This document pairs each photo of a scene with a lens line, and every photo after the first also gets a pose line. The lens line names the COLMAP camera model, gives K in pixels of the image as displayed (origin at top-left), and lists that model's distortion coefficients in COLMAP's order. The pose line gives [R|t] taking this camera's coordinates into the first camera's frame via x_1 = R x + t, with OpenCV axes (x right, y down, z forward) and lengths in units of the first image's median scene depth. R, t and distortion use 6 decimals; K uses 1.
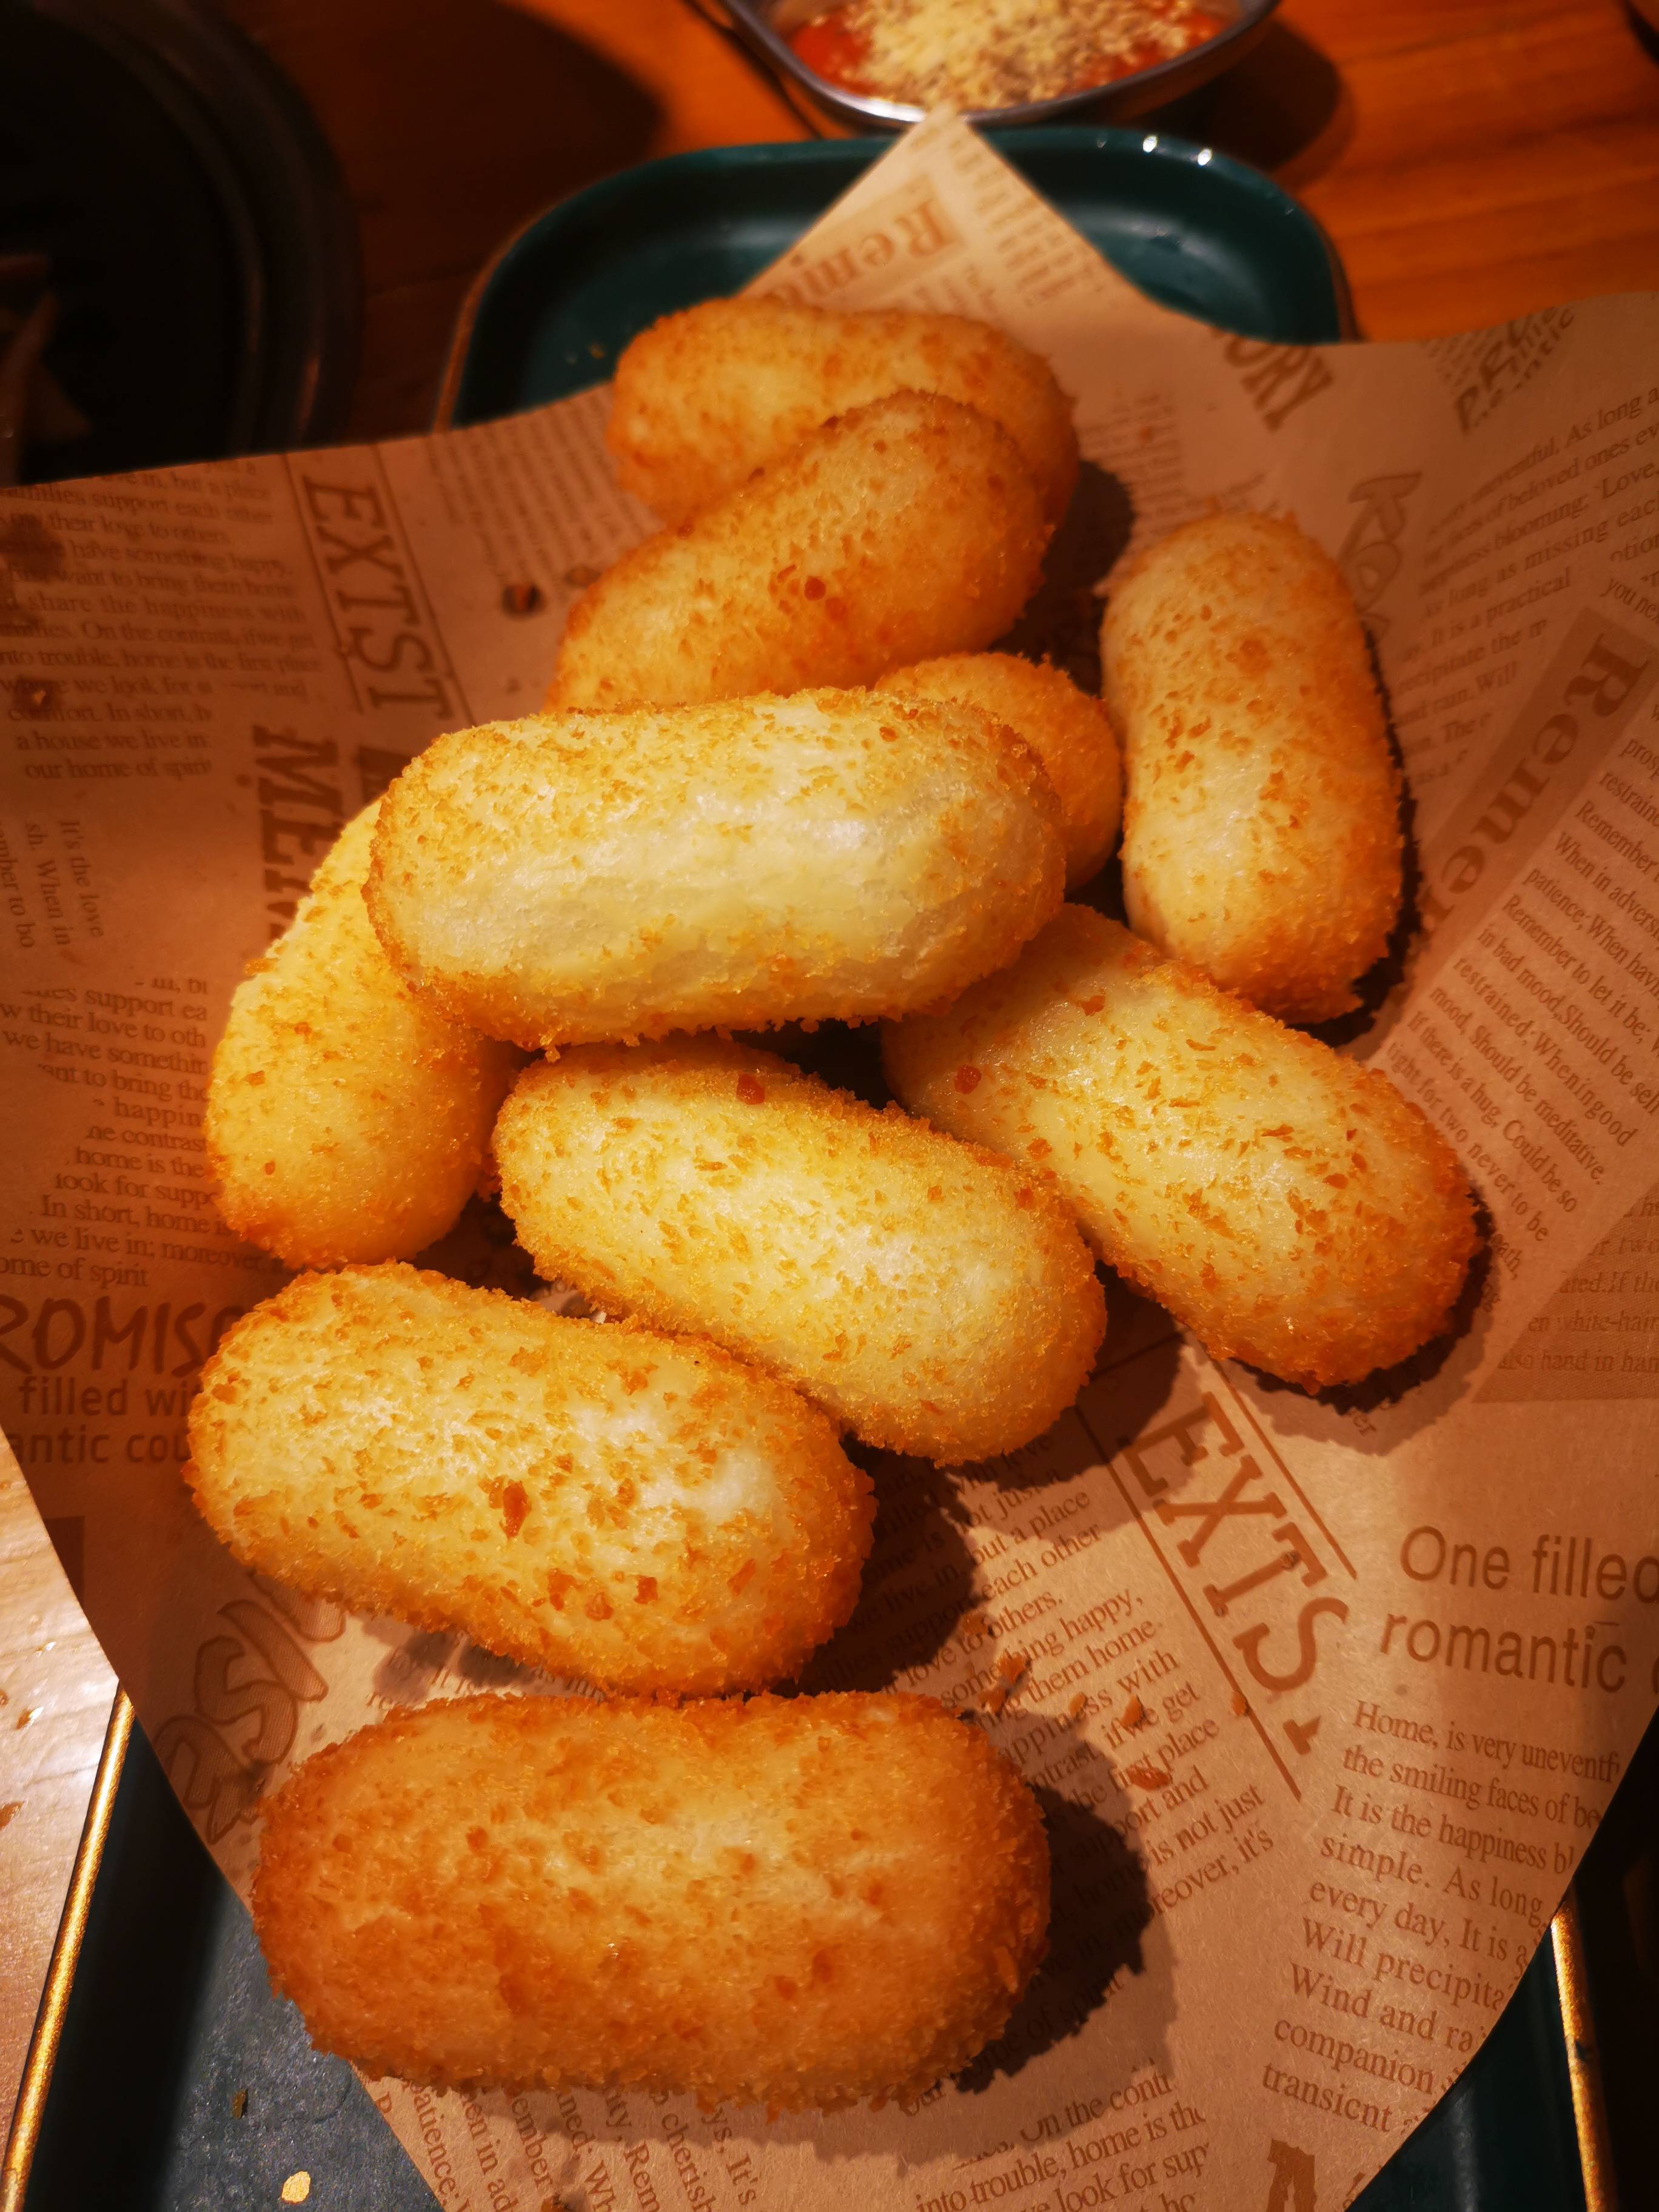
lens RADIAL K [[1787.7, 0, 827.4], [0, 1787.7, 1101.8], [0, 0, 1]] dist [-0.011429, -0.012315]
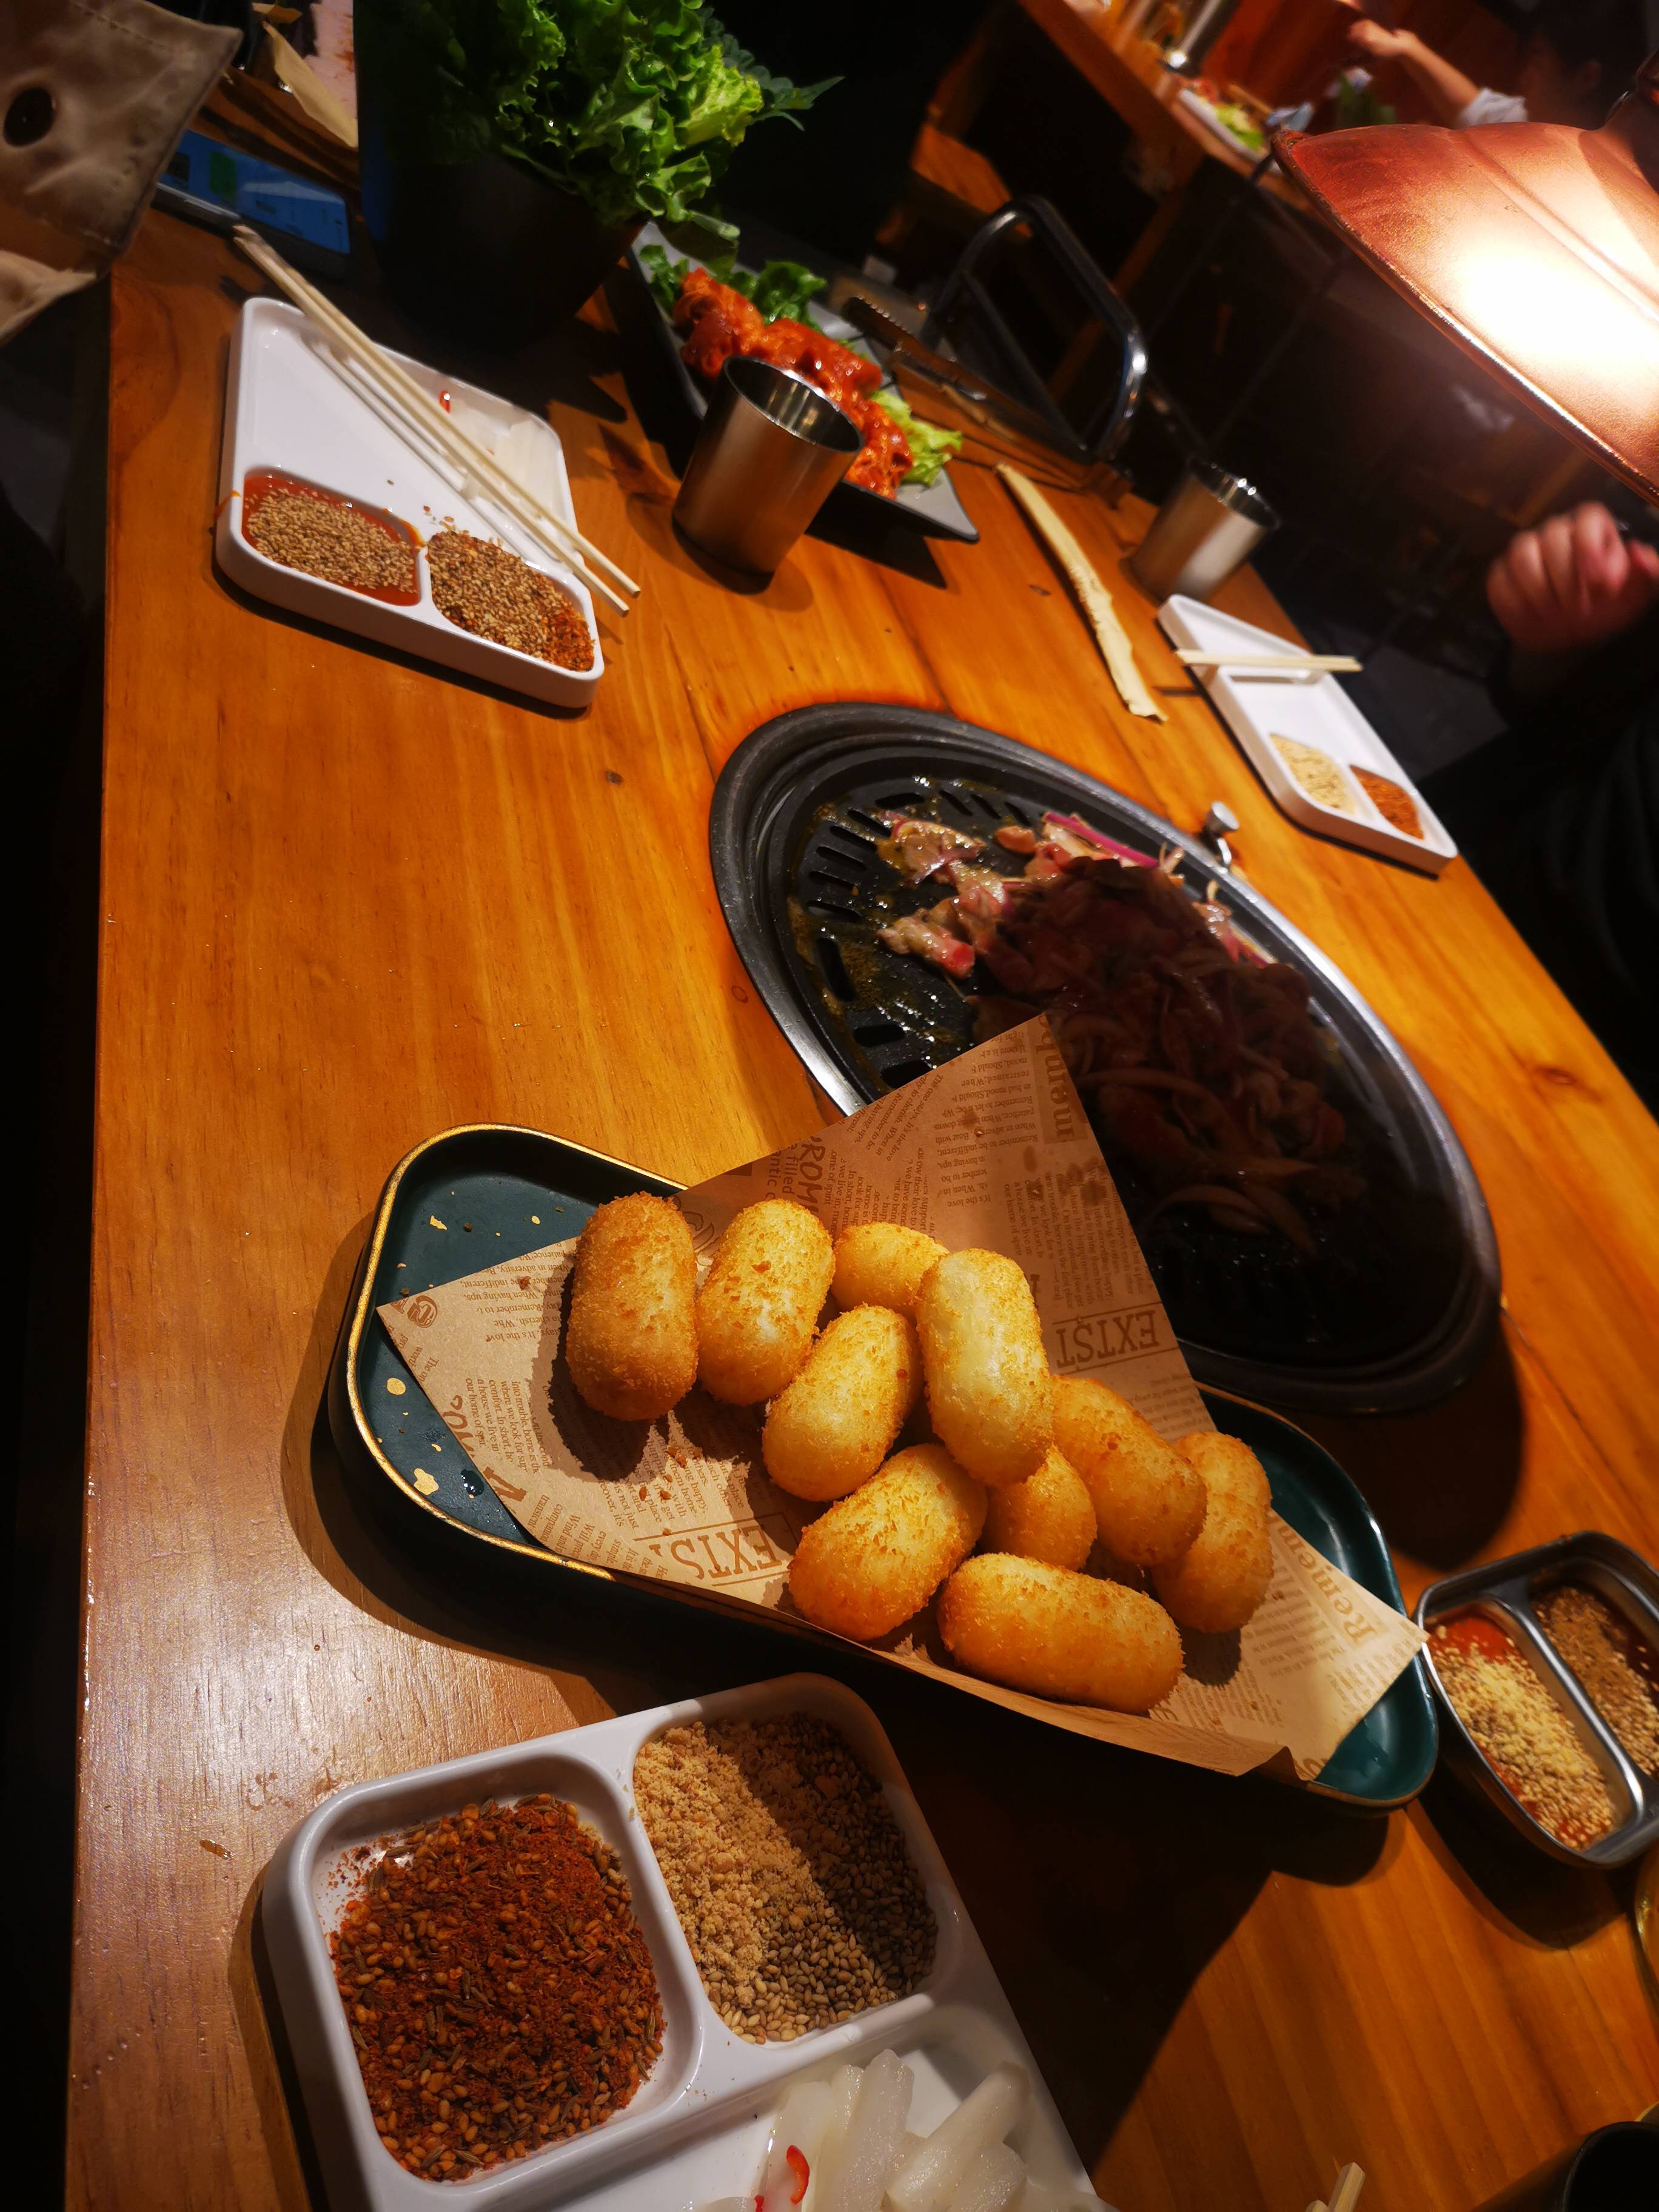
lens RADIAL K [[1787.7, 0, 829.2], [0, 1787.7, 1106.0], [0, 0, 1]] dist [-0.011429, -0.012315]
pose [[0.013268, 0.738453, -0.674174, 1.467479], [-0.999791, 0.020284, 0.002541, 0.087651], [0.015551, 0.674000, 0.738568, -1.249845]]
